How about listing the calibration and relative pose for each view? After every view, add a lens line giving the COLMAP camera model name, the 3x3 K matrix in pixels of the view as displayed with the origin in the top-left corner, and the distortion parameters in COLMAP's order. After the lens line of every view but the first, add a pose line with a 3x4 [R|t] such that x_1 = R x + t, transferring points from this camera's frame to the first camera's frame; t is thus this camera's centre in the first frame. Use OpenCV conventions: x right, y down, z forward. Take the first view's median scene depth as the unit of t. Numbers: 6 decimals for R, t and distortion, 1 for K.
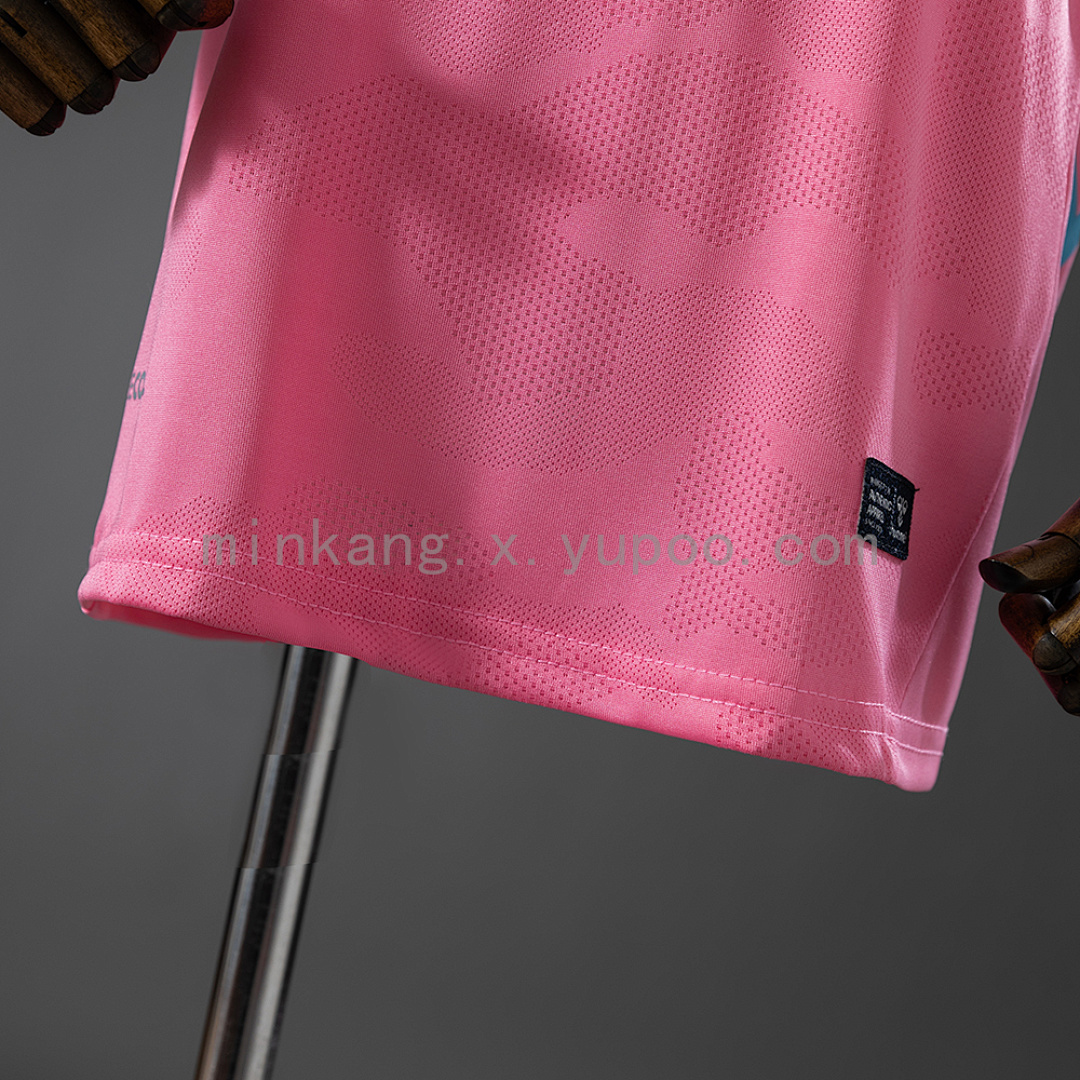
lens RADIAL K [[2813.5, 0, 540.0], [0, 2813.5, 540.0], [0, 0, 1]] dist [-0.105319, 0.512253]
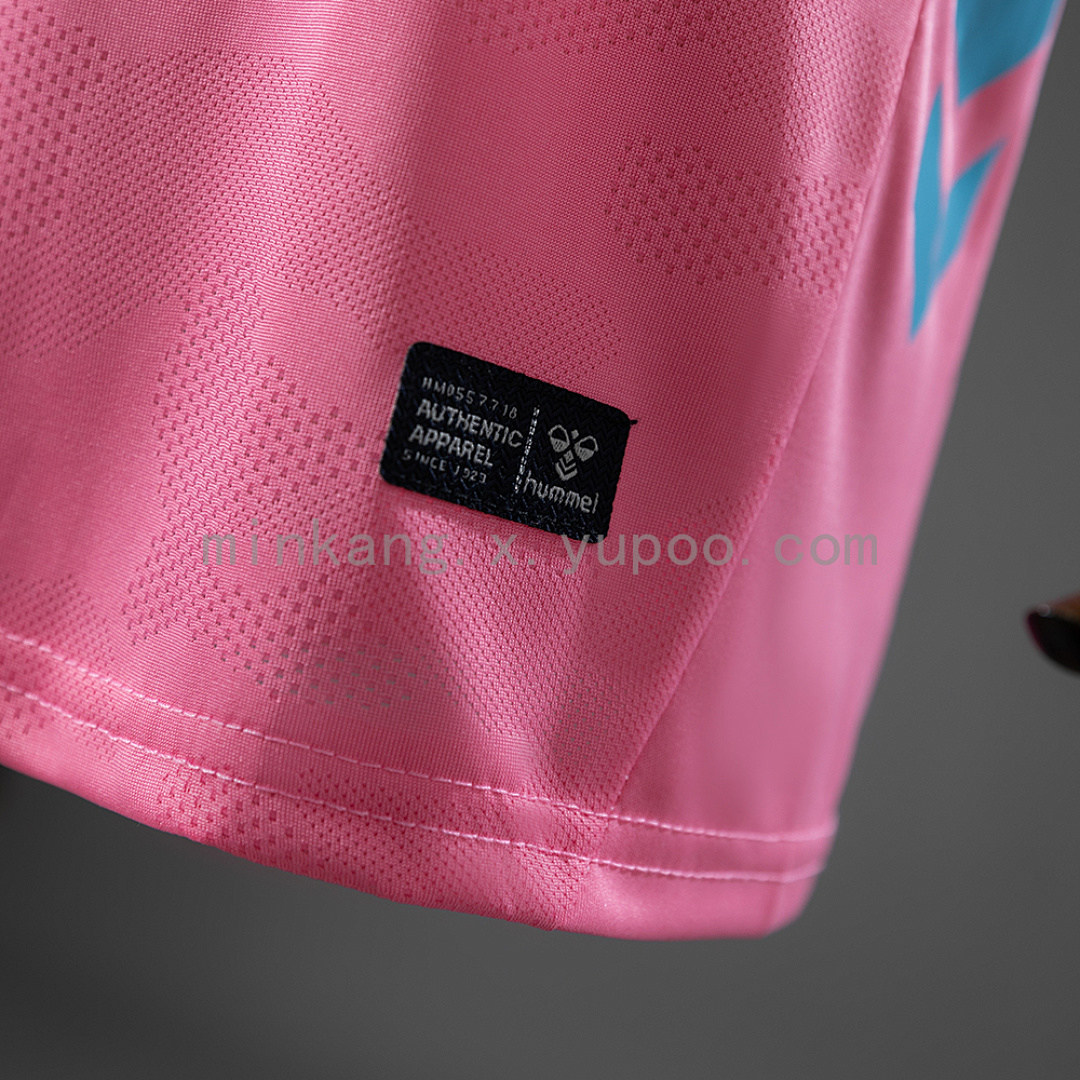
lens RADIAL K [[2813.5, 0, 540.0], [0, 2813.5, 540.0], [0, 0, 1]] dist [-0.105319, 0.512253]
pose [[0.927757, 0.052153, -0.369523, 0.348314], [-0.058695, 0.998255, -0.006475, 0.012511], [0.368540, 0.027696, 0.929199, 0.477965]]
